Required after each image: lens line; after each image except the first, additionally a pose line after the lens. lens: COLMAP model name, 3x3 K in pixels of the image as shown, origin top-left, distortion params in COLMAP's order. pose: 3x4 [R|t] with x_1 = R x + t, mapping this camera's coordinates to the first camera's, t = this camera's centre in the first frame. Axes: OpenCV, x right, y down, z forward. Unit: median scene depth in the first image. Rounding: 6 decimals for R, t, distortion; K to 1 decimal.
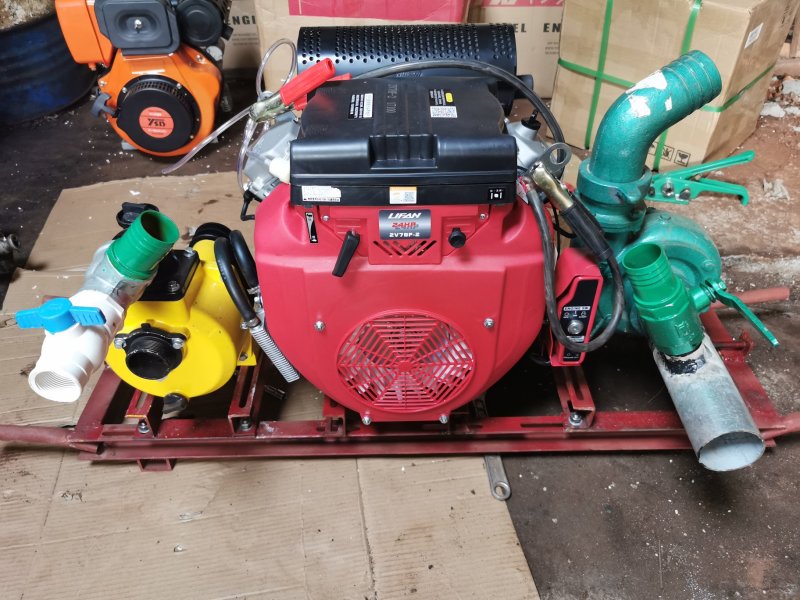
lens RADIAL K [[562.9, 0, 400.0], [0, 562.9, 300.0], [0, 0, 1]] dist [0.003590, -0.017790]
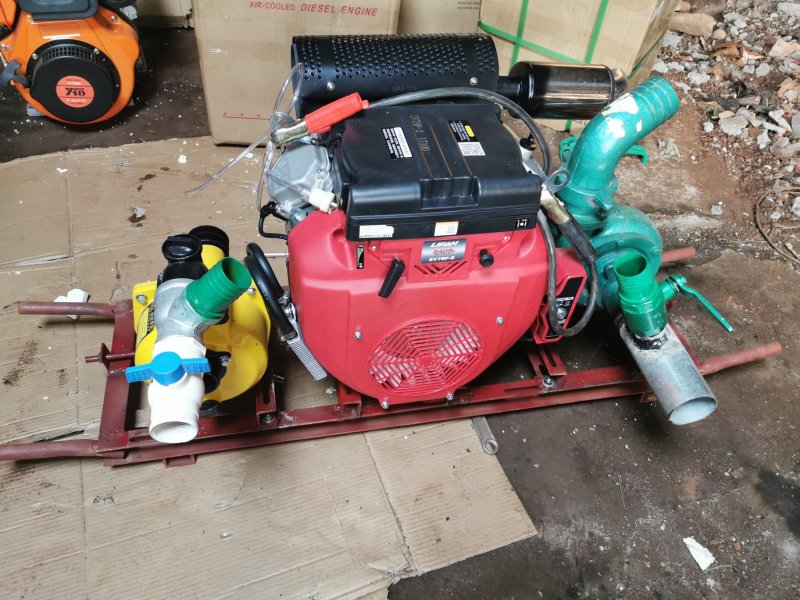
lens RADIAL K [[548.7, 0, 398.5], [0, 548.7, 302.4], [0, 0, 1]] dist [0.000569, -0.003800]
pose [[0.982312, -0.073216, 0.172344, -0.208524], [0.052042, 0.990875, 0.124328, -0.128086], [-0.179874, -0.113160, 0.977159, -0.067377]]
